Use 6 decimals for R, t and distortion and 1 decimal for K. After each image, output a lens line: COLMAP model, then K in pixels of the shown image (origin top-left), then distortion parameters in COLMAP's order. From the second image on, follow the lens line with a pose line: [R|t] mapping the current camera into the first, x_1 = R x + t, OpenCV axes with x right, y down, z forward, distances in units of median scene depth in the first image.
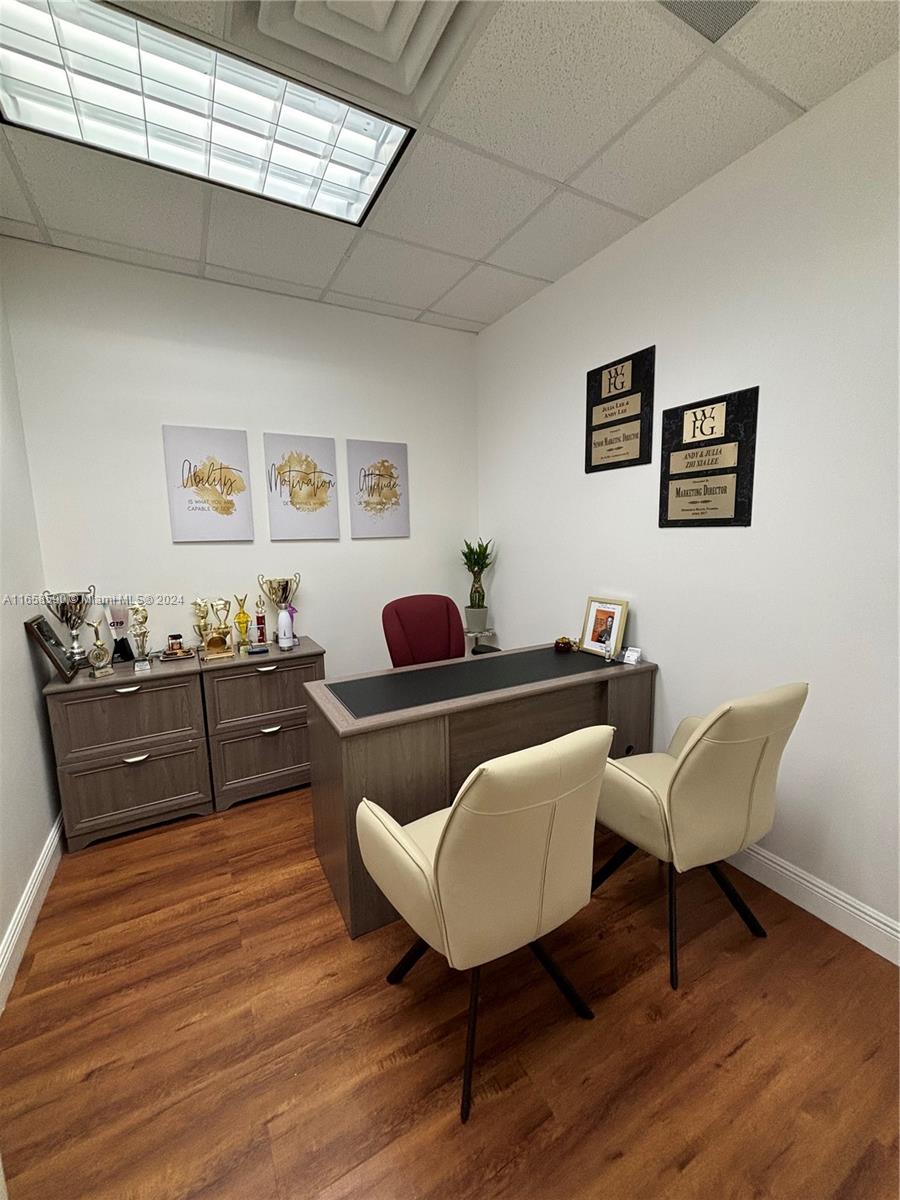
lens RADIAL K [[480.8, 0, 450.0], [0, 480.8, 600.0], [0, 0, 1]] dist [-0.000571, 0.000177]
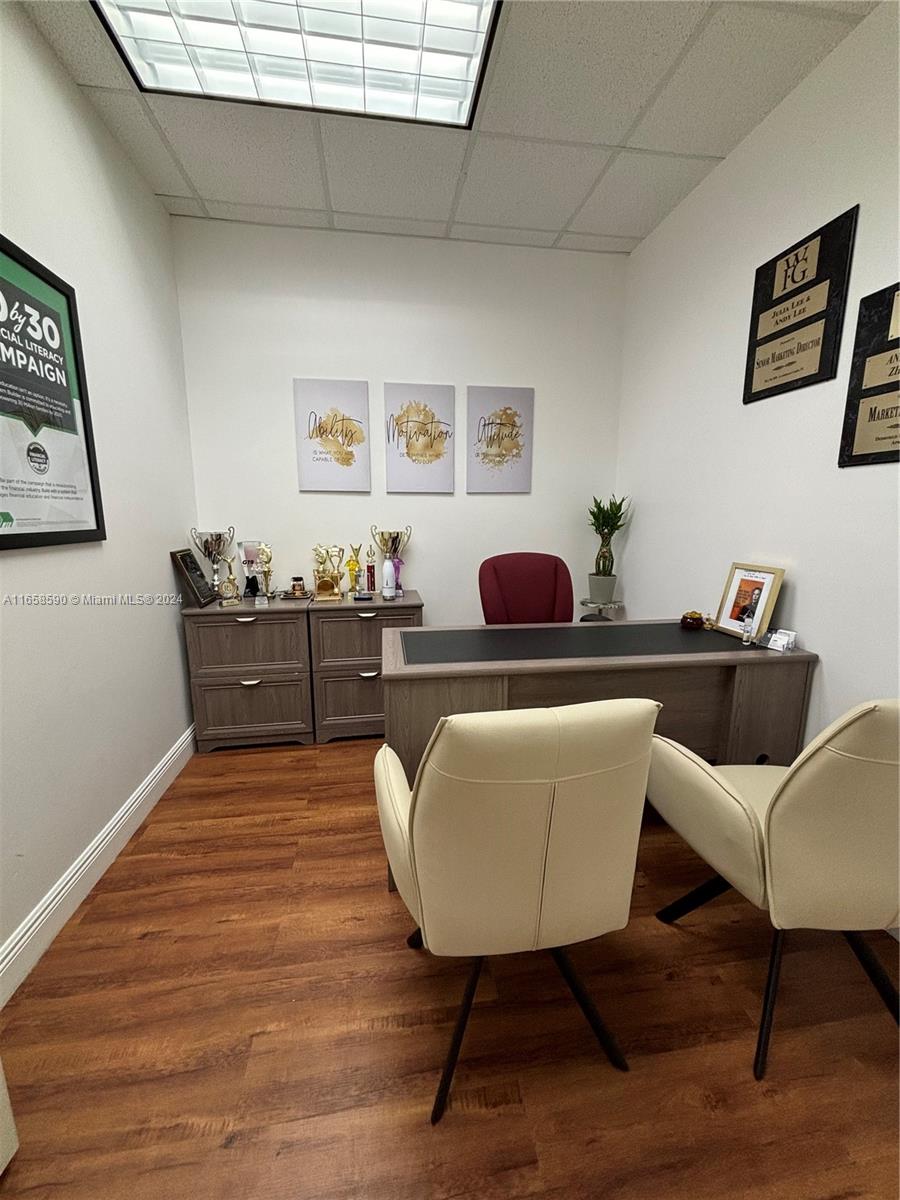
lens RADIAL K [[483.2, 0, 448.1], [0, 483.2, 597.7], [0, 0, 1]] dist [-0.002310, 0.000968]
pose [[0.937810, 0.081263, -0.337502, 0.137890], [-0.067911, 0.996377, 0.051202, 0.046047], [0.340440, -0.025098, 0.939931, 0.106381]]
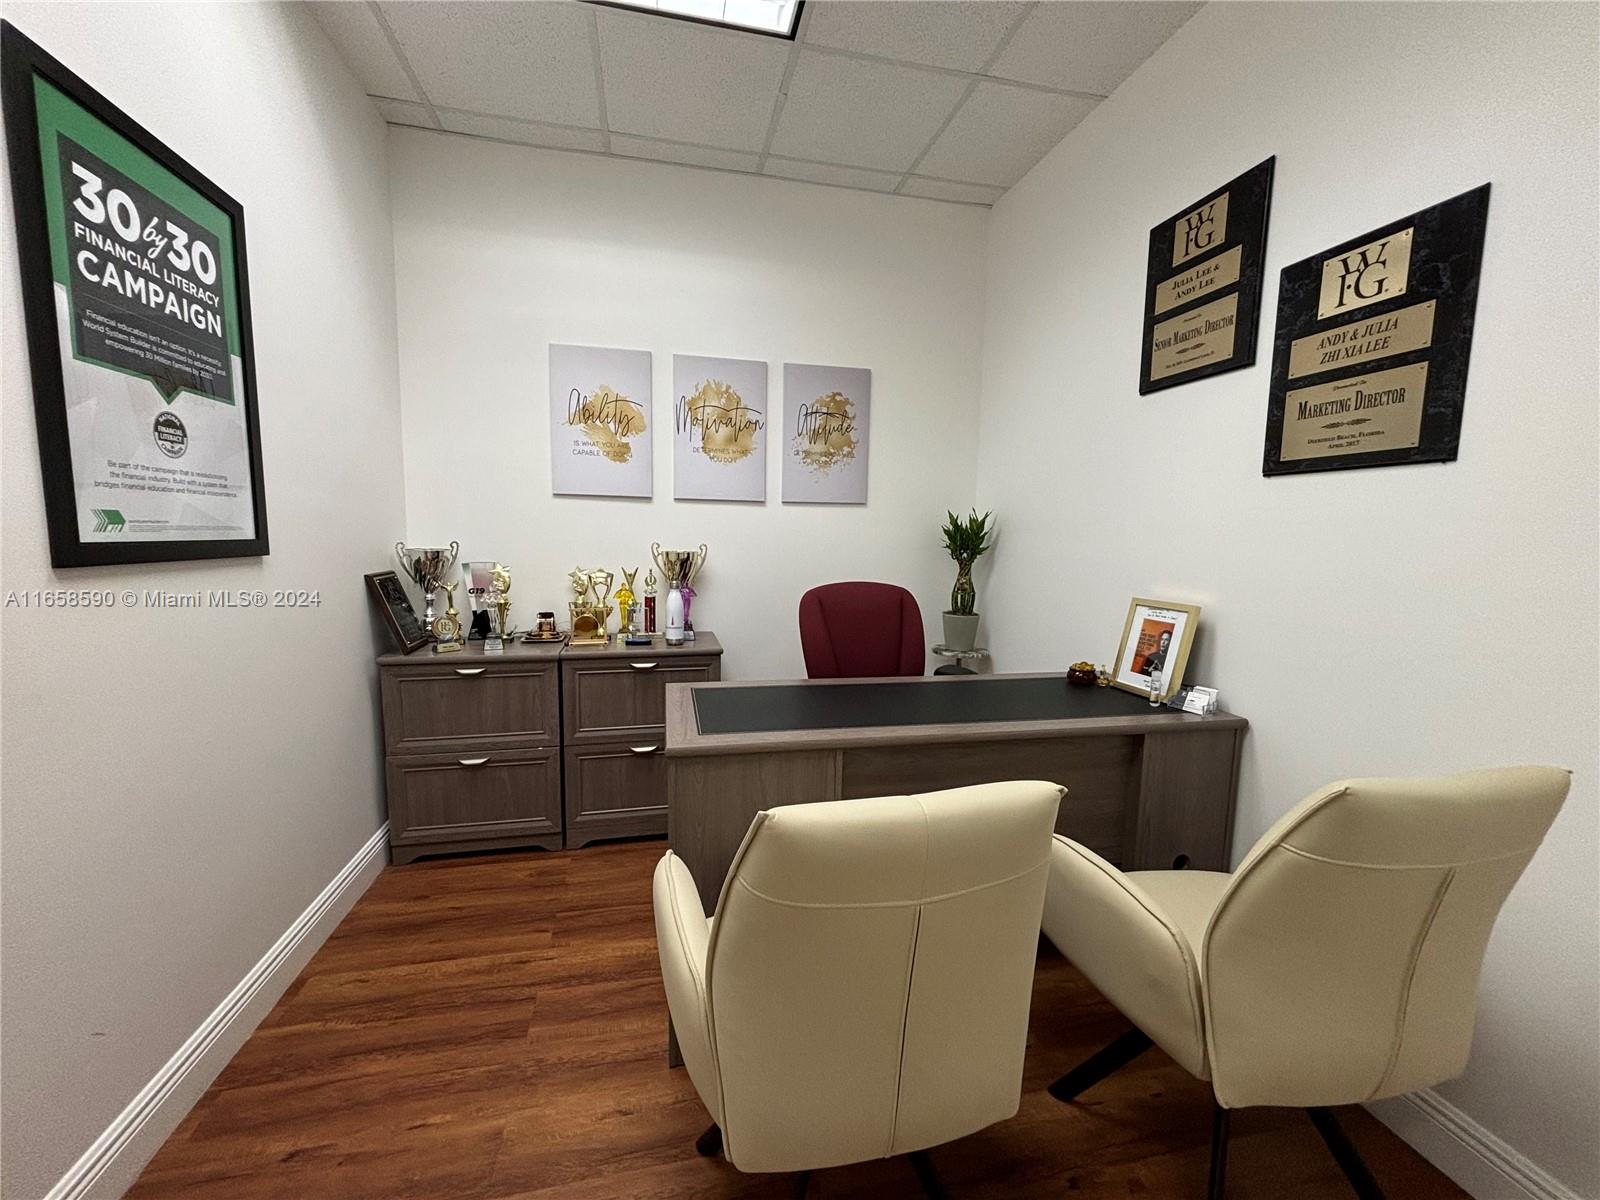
lens RADIAL K [[644.2, 0, 795.0], [0, 644.2, 600.0], [0, 0, 1]] dist [-0.002310, 0.000968]
pose [[0.958251, 0.067839, -0.277763, 0.121462], [-0.077026, 0.996780, -0.022284, 0.051352], [0.275357, 0.042749, 0.960391, 0.123238]]
